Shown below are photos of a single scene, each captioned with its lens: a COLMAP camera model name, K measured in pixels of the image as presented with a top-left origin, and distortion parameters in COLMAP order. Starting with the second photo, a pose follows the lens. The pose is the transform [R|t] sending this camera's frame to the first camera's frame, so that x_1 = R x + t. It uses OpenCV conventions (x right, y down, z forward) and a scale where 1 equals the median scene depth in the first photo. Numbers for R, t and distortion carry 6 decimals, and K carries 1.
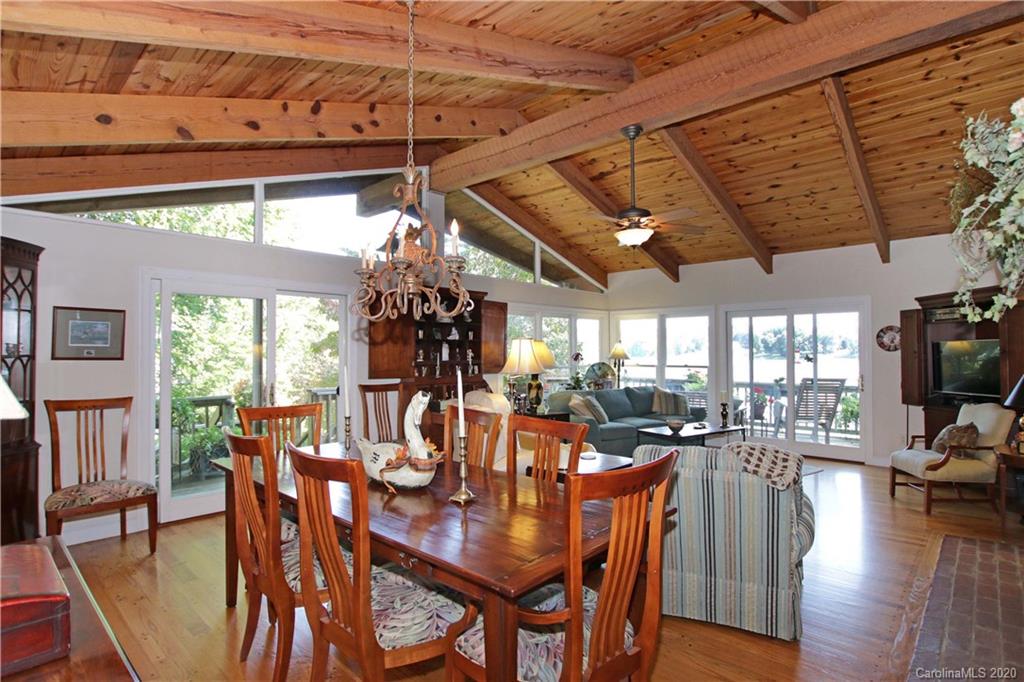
lens RADIAL K [[534.0, 0, 548.8], [0, 534.0, 342.7], [0, 0, 1]] dist [-0.011697, -0.000529]
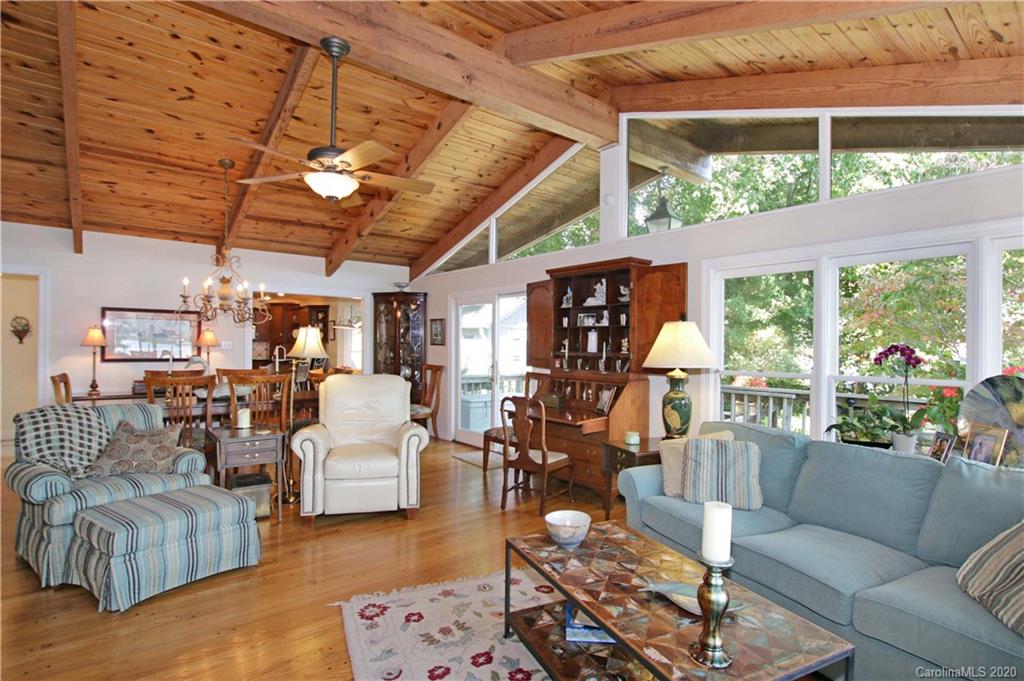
lens RADIAL K [[534.0, 0, 548.8], [0, 534.0, 342.2], [0, 0, 1]] dist [-0.011697, -0.000529]
pose [[-0.146848, -0.004955, -0.989147, 0.588563], [0.012349, 0.999900, -0.006842, 0.020564], [0.989082, -0.013219, -0.146772, 0.977404]]
